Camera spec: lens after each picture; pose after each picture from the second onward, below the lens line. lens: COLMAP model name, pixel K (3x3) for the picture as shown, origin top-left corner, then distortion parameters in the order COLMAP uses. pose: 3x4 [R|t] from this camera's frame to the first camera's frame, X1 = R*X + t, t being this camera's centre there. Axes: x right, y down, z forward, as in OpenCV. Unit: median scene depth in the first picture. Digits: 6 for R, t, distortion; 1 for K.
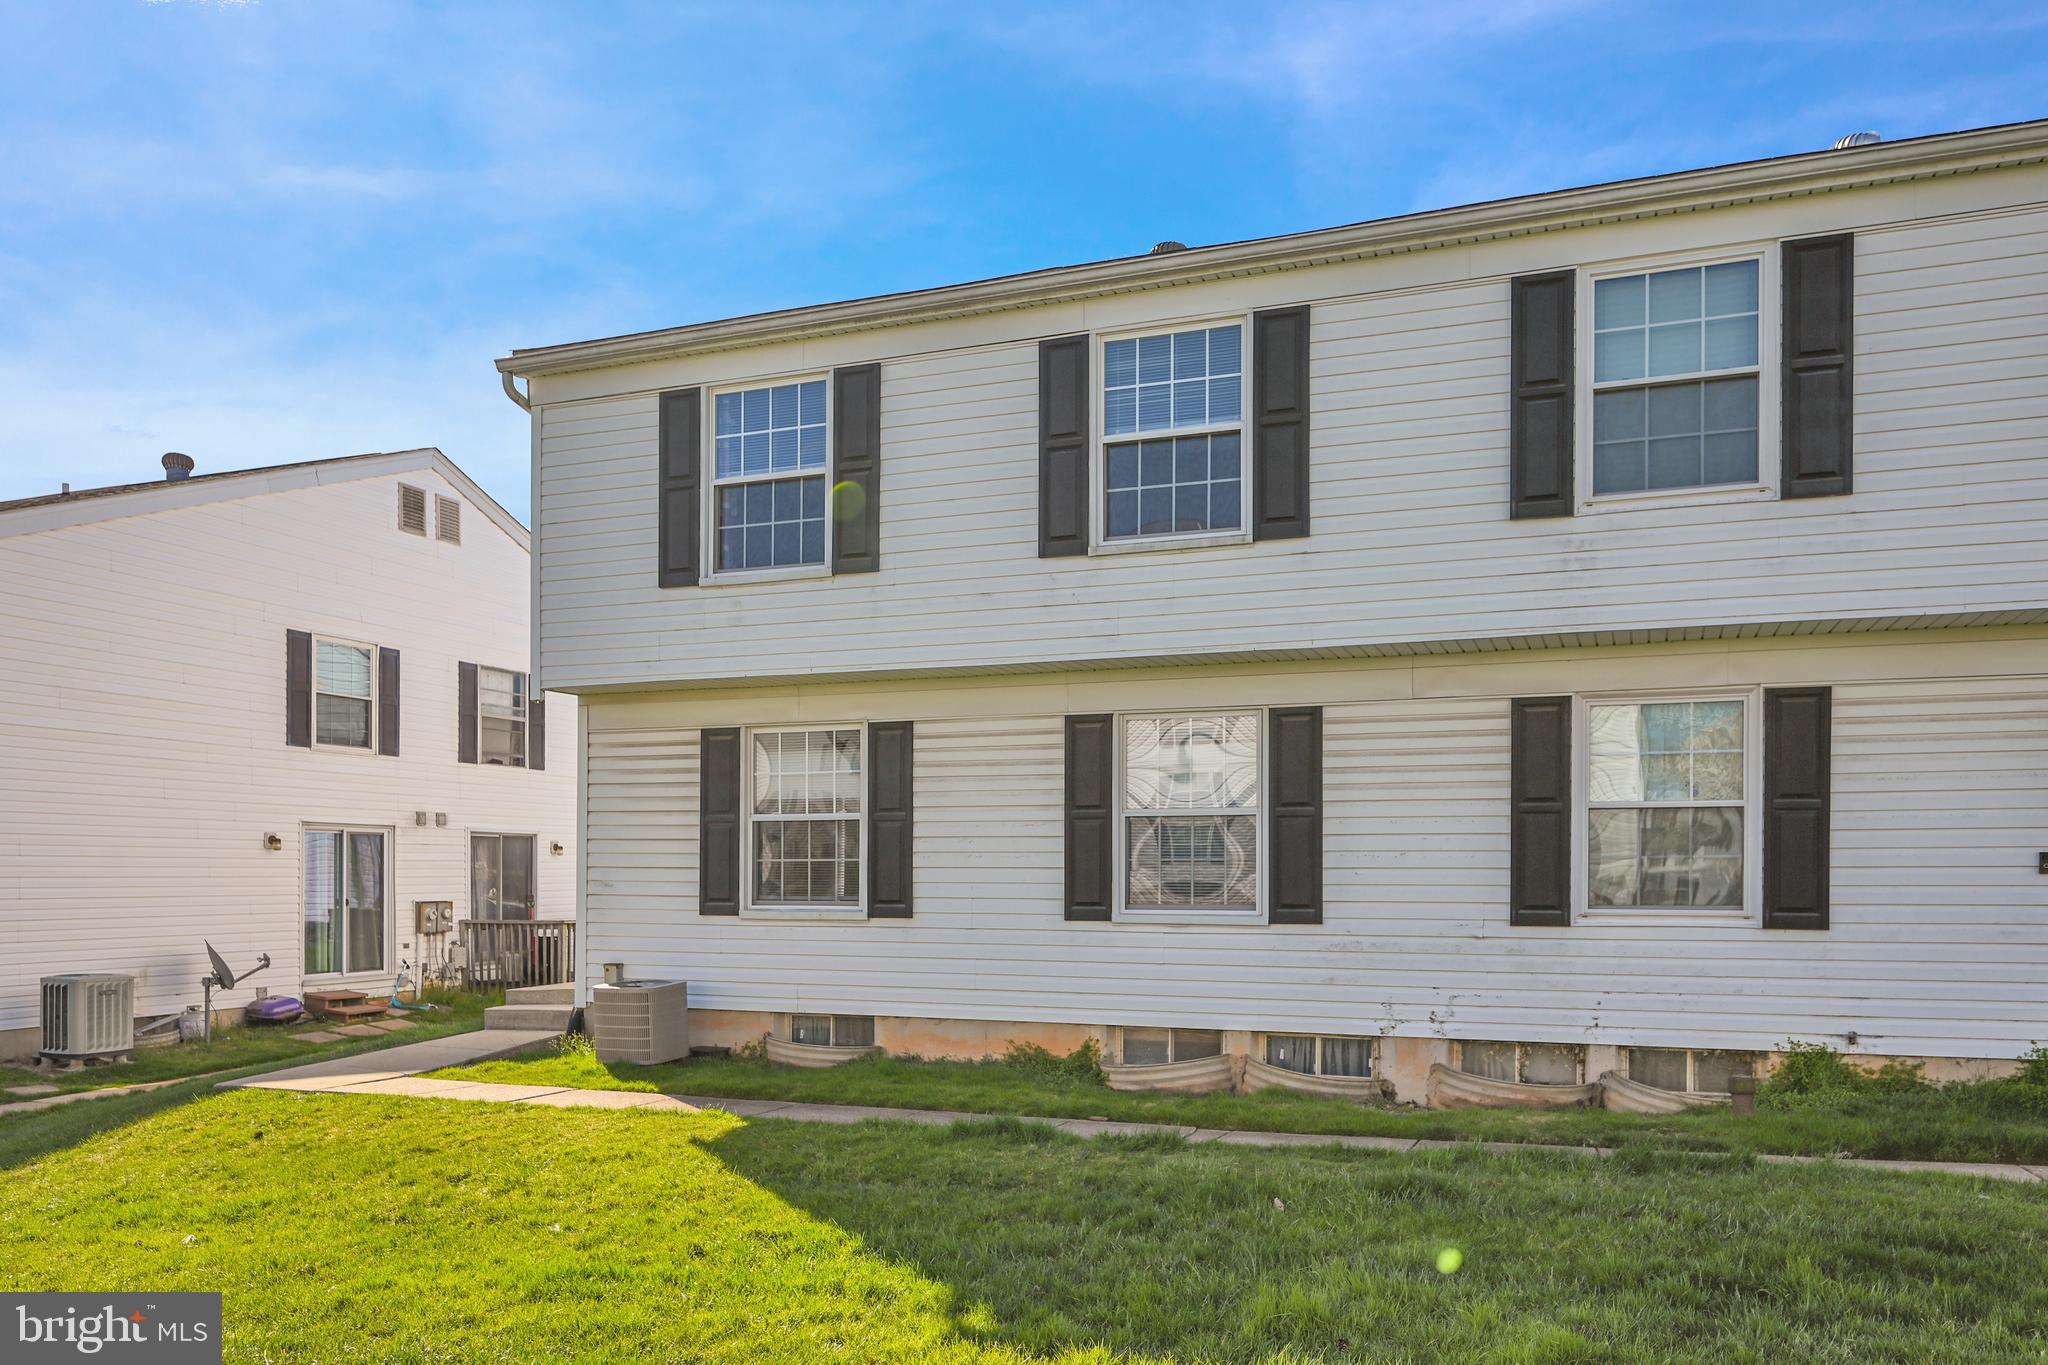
lens RADIAL K [[1327.3, 0, 1074.9], [0, 1327.3, 879.4], [0, 0, 1]] dist [0.005675, -0.000977]
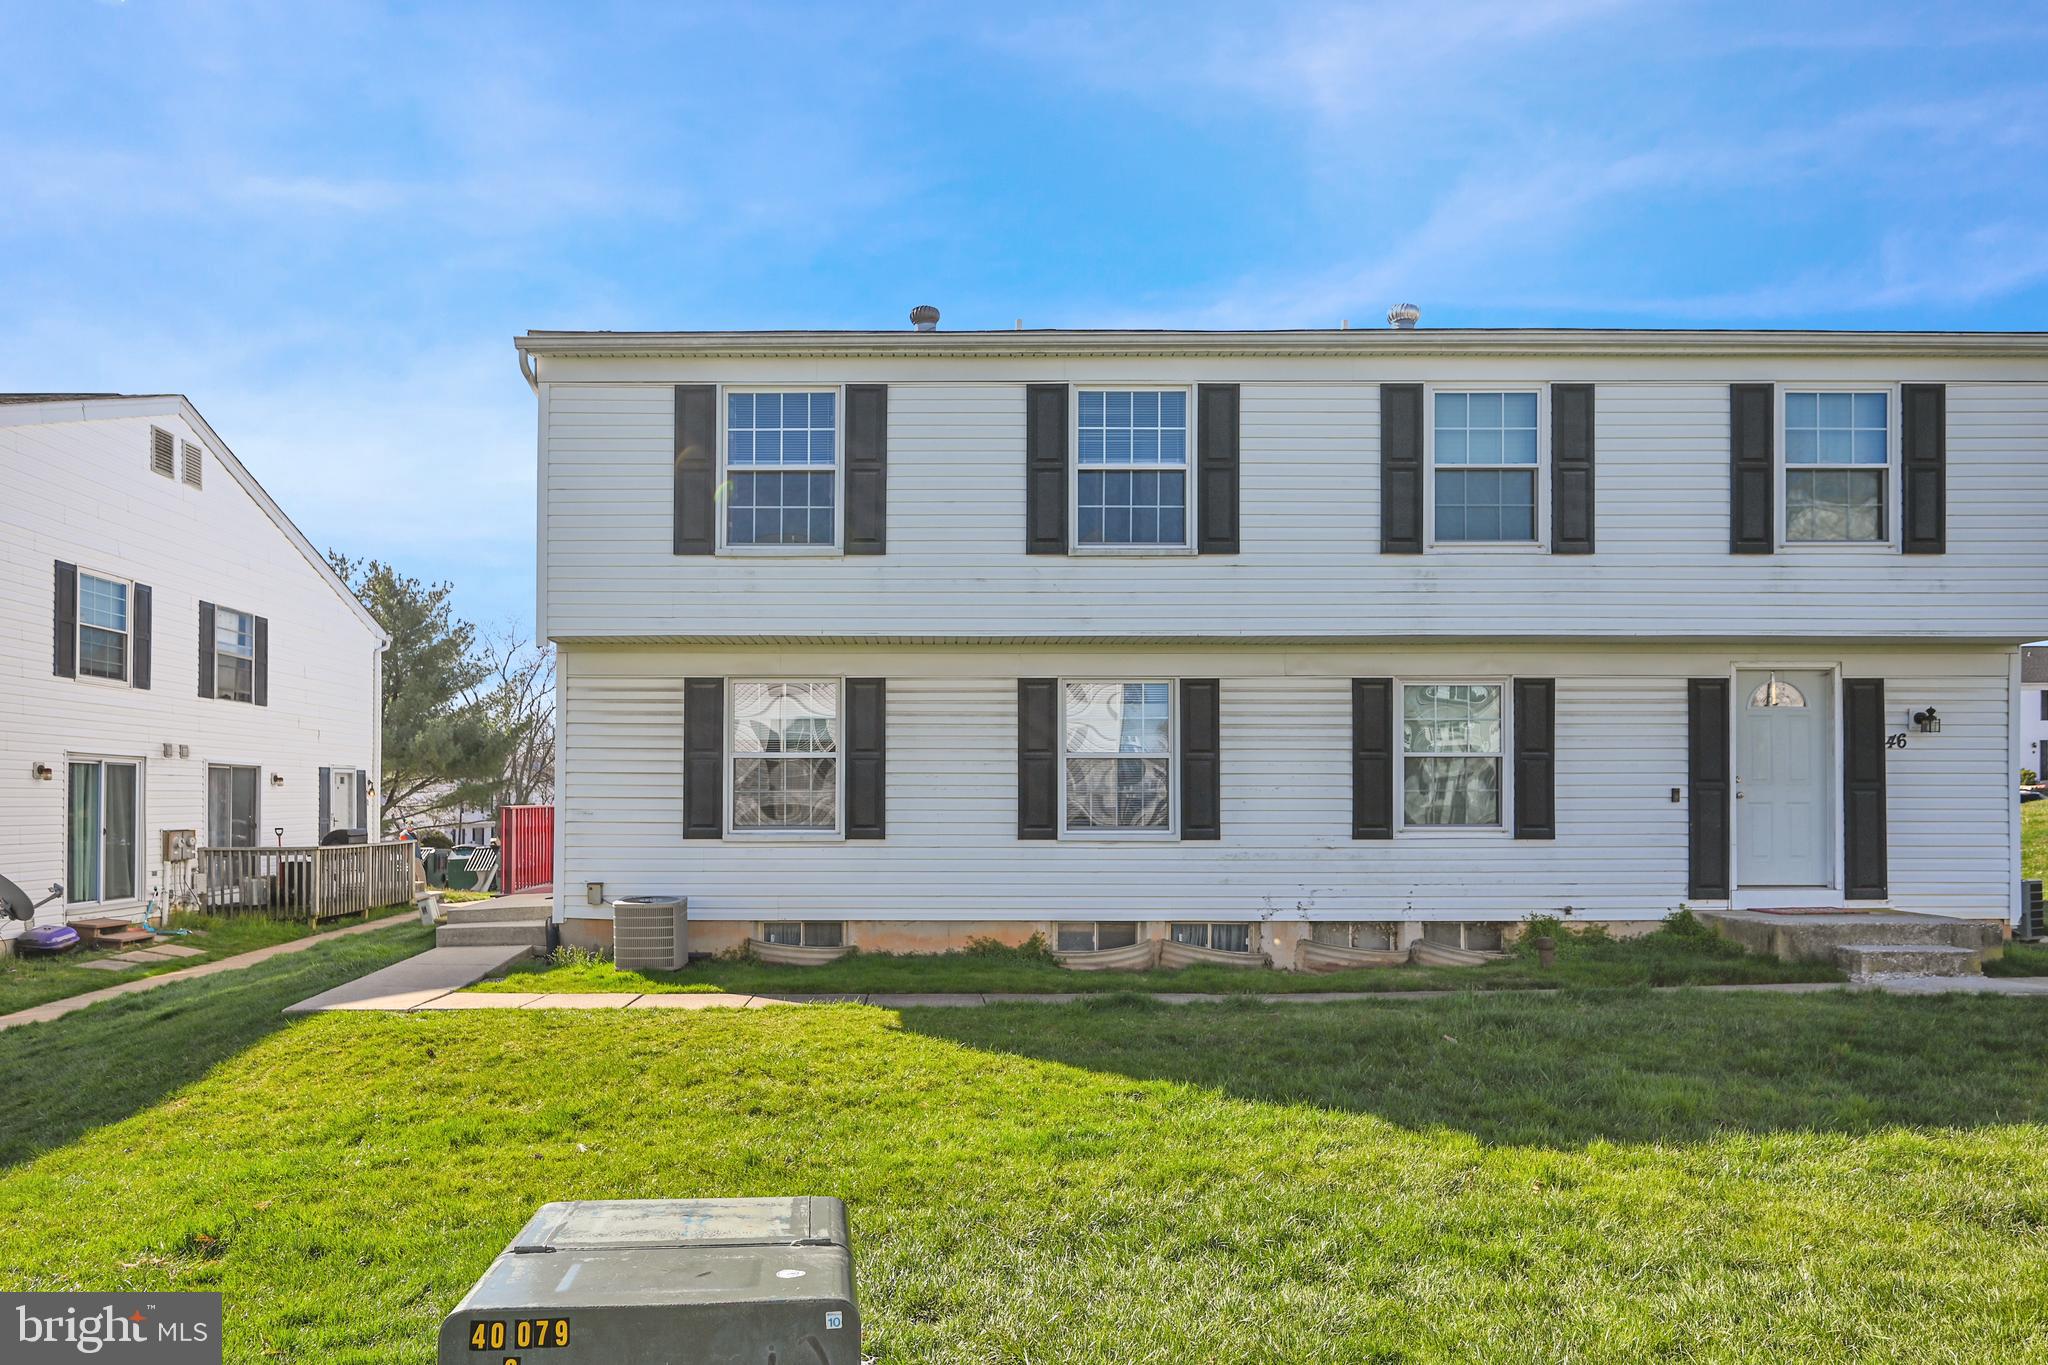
lens RADIAL K [[1011.7, 0, 1208.8], [0, 1011.7, 796.6], [0, 0, 1]] dist [0.001912, 0.000668]
pose [[0.950266, 0.000850, 0.311438, -0.148096], [0.002344, 0.999948, -0.009880, -0.000144], [-0.311431, 0.010119, 0.950215, 0.025588]]
